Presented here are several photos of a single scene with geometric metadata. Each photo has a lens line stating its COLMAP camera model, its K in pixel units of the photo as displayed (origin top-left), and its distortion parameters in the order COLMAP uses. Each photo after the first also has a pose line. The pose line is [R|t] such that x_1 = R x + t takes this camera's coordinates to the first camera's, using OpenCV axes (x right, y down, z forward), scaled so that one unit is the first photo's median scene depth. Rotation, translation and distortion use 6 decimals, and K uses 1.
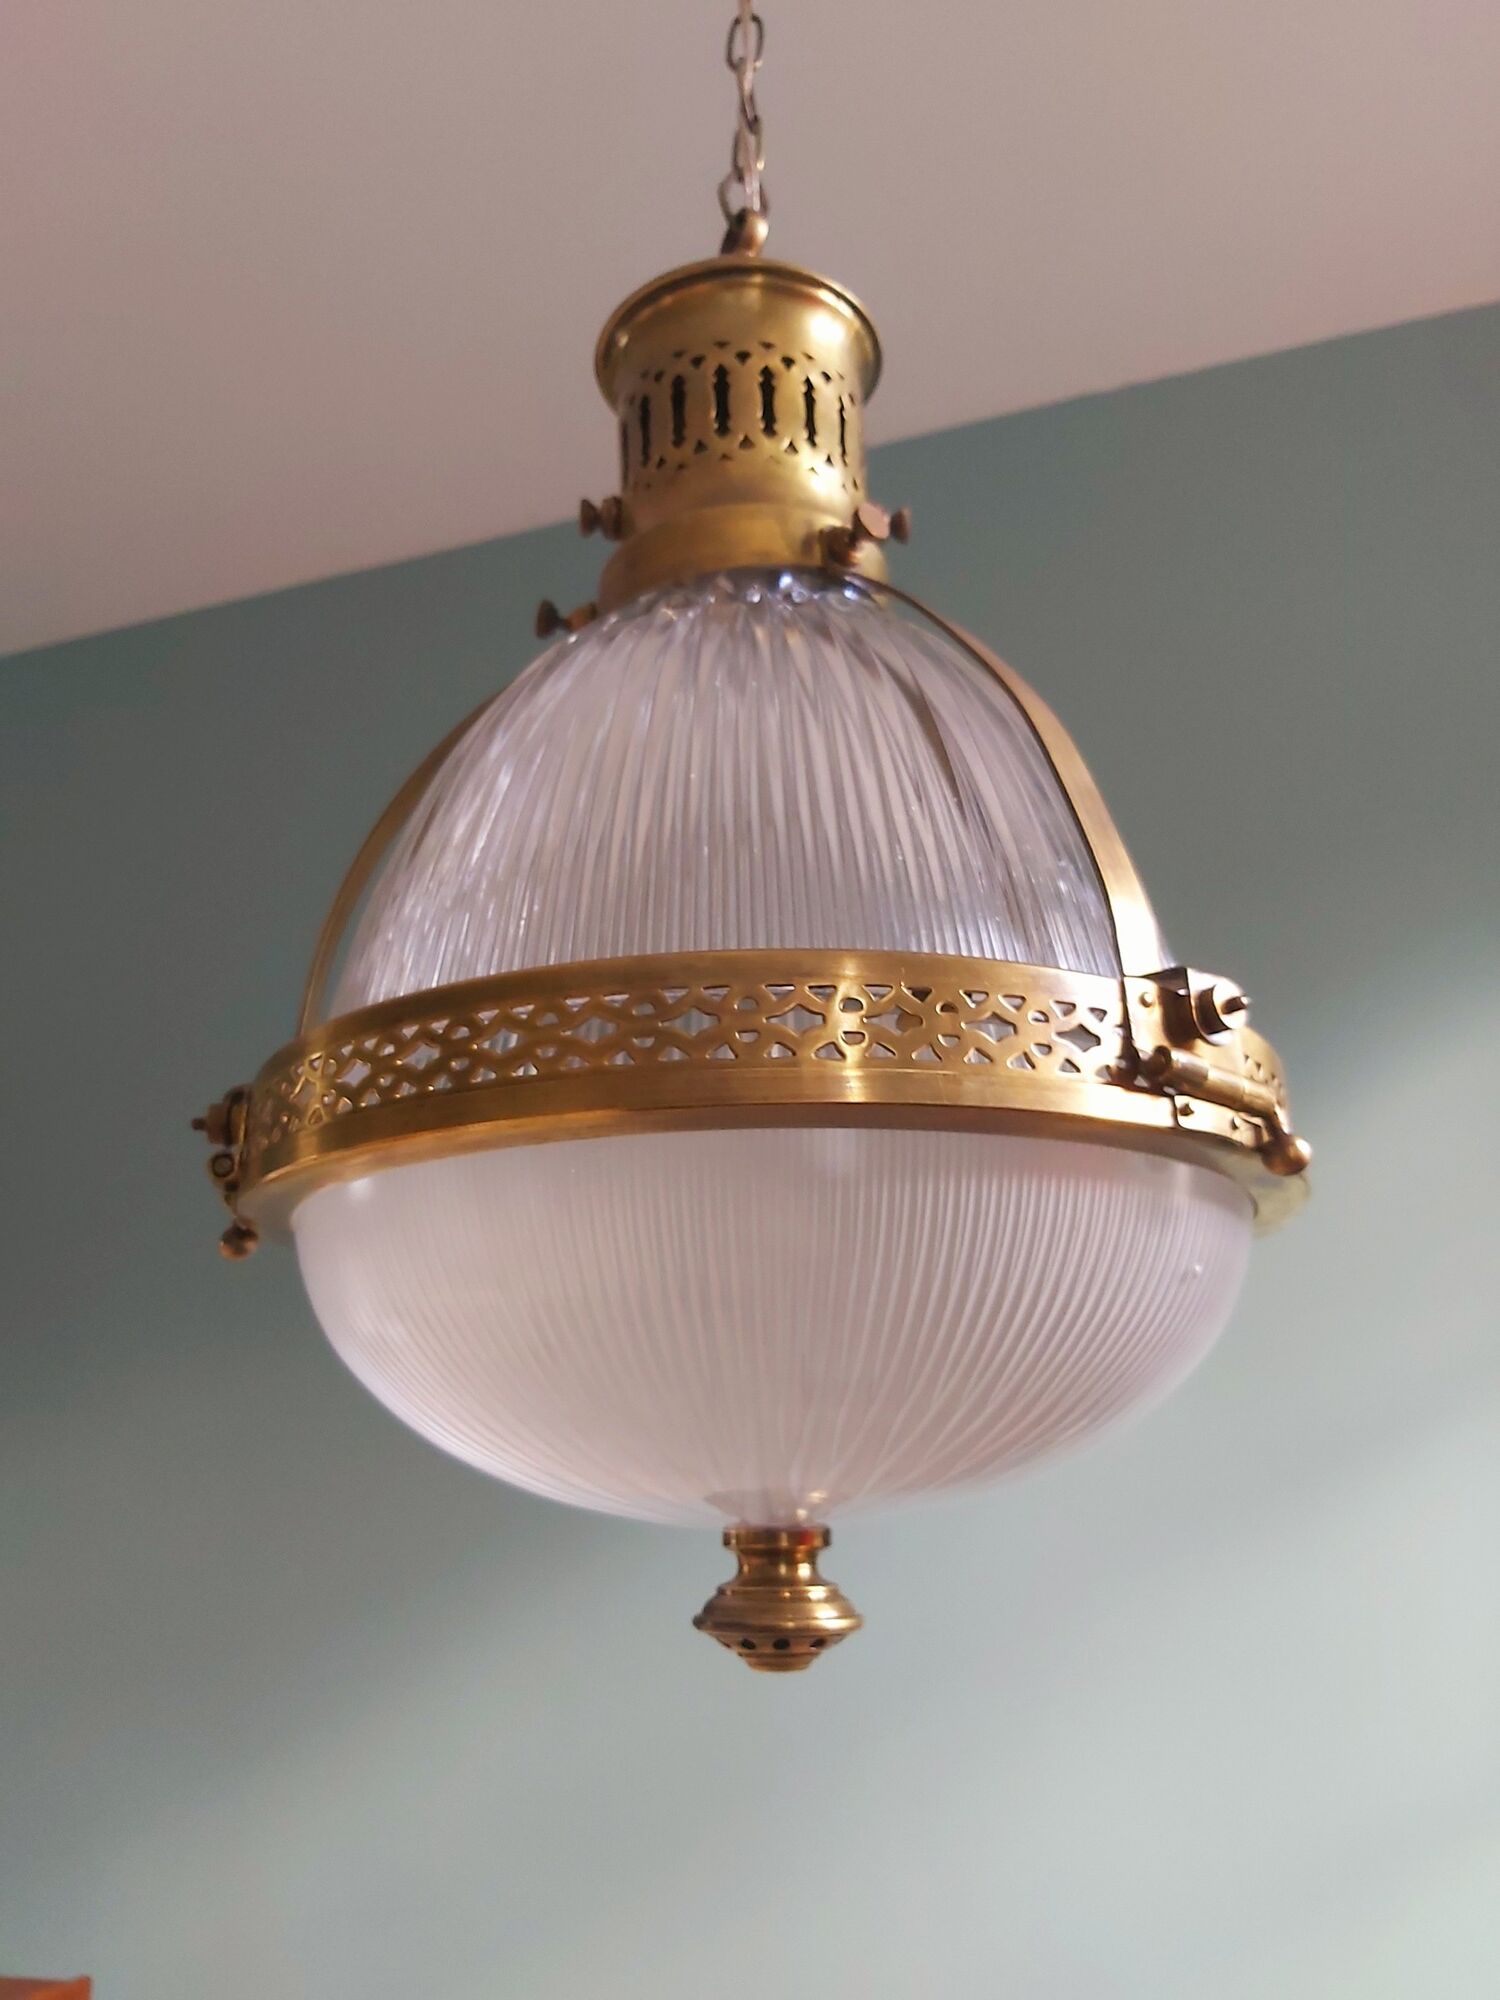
lens RADIAL K [[1578.1, 0, 750.0], [0, 1578.1, 1000.0], [0, 0, 1]] dist [0.093100, -0.206577]
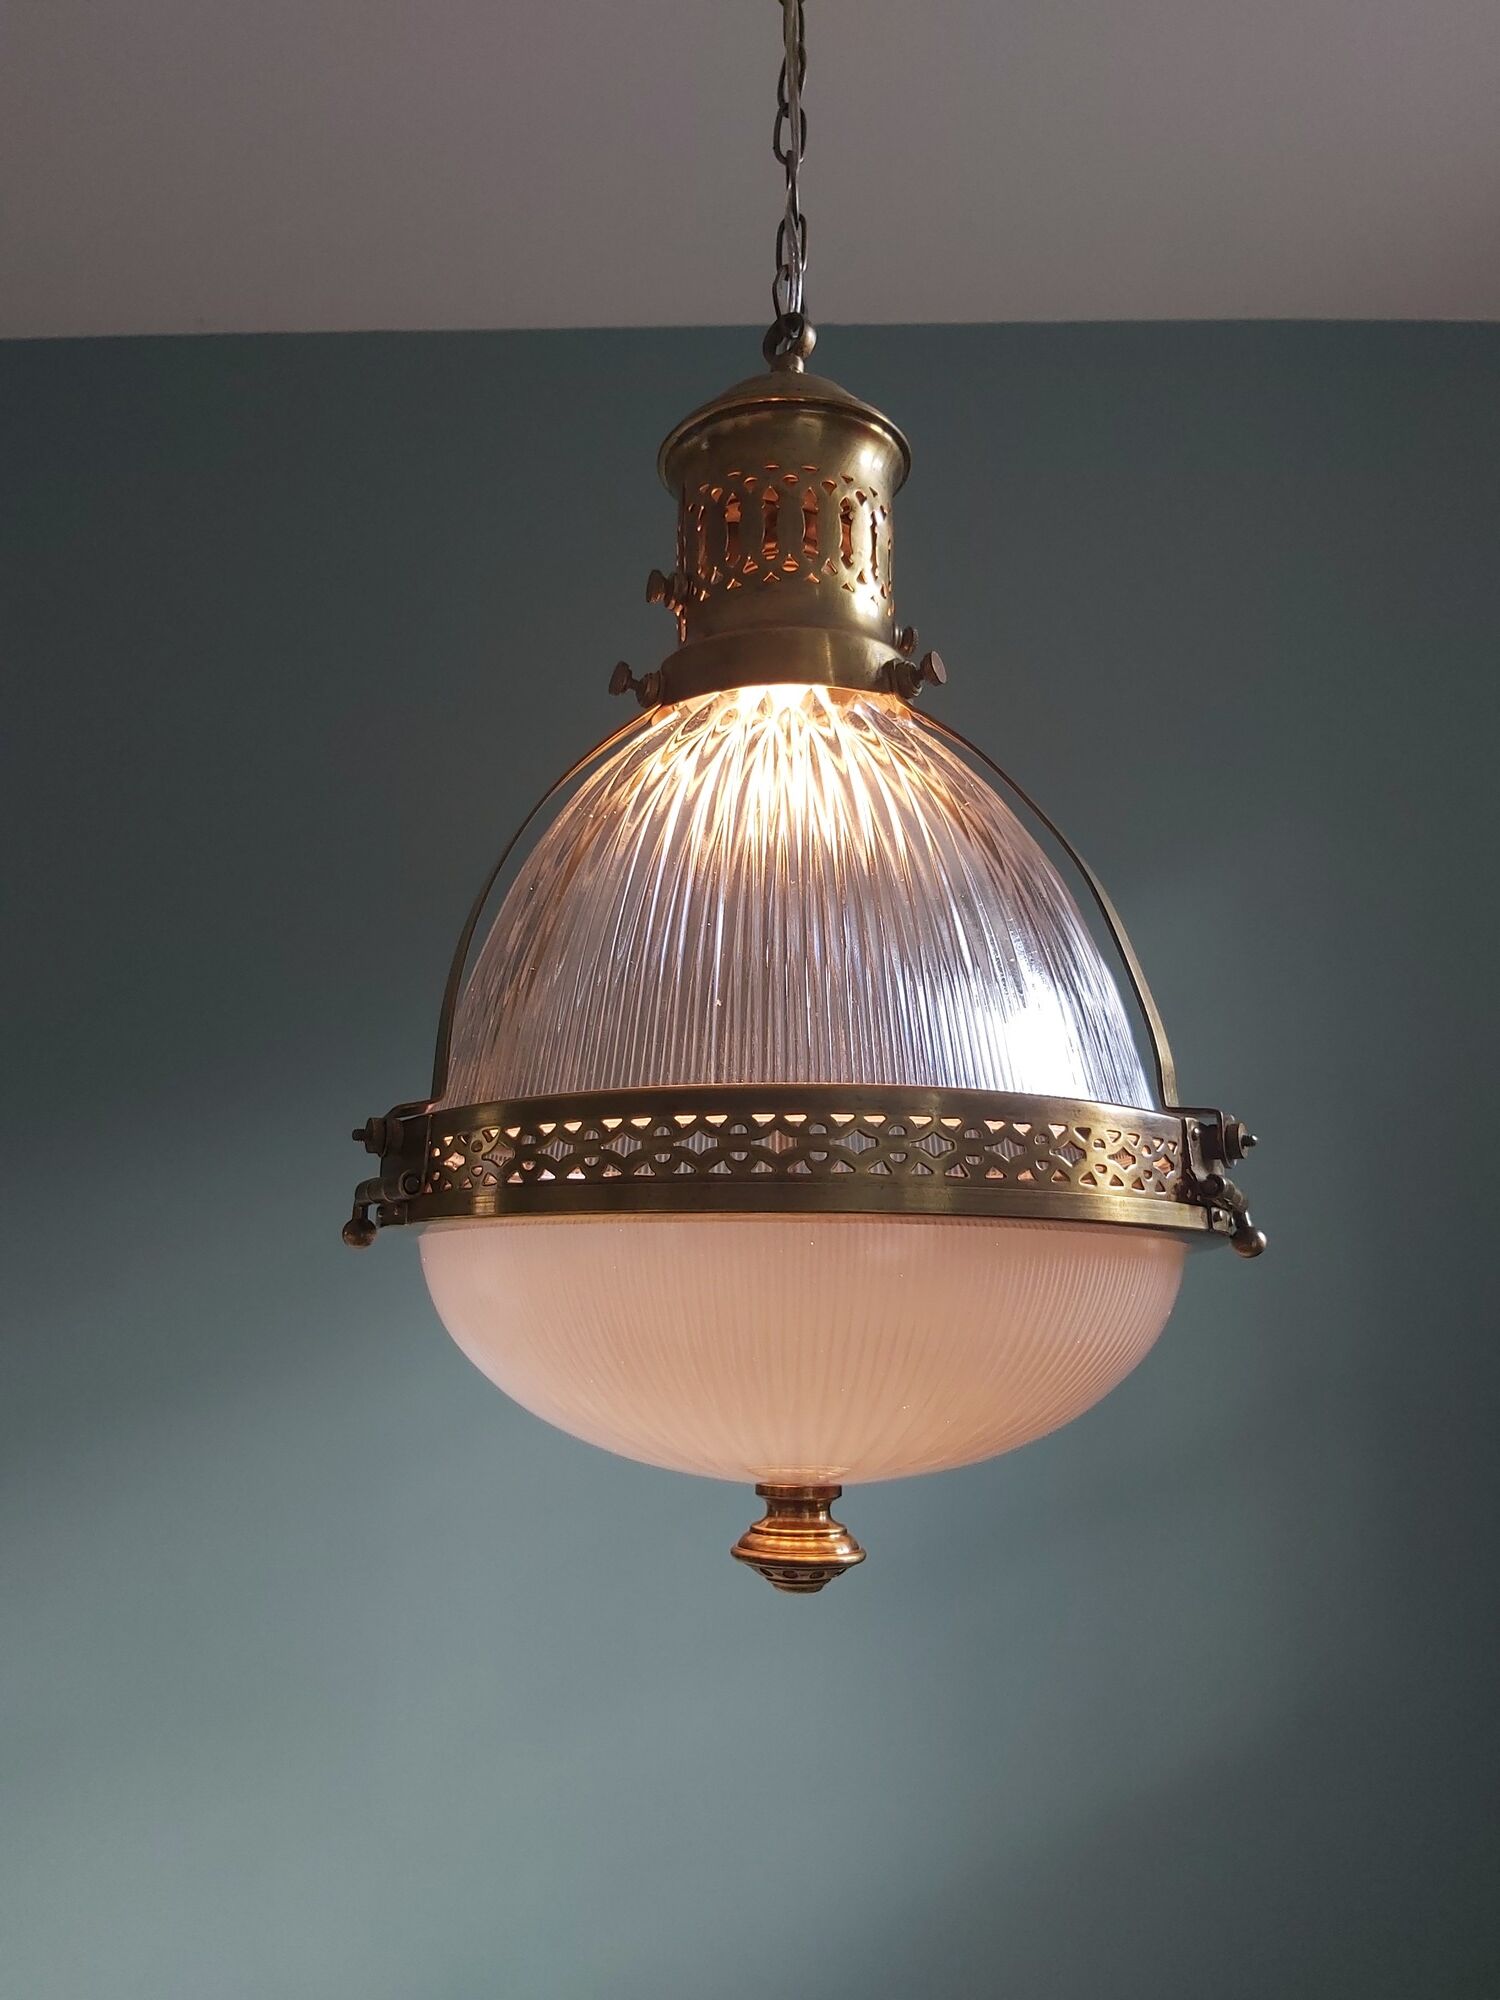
lens RADIAL K [[1556.6, 0, 750.0], [0, 1556.6, 1000.0], [0, 0, 1]] dist [0.084186, -0.200922]
pose [[0.998280, 0.031830, 0.049237, -0.096940], [-0.036811, 0.993916, 0.103805, -0.178287], [-0.045634, -0.105439, 0.993378, -0.195307]]
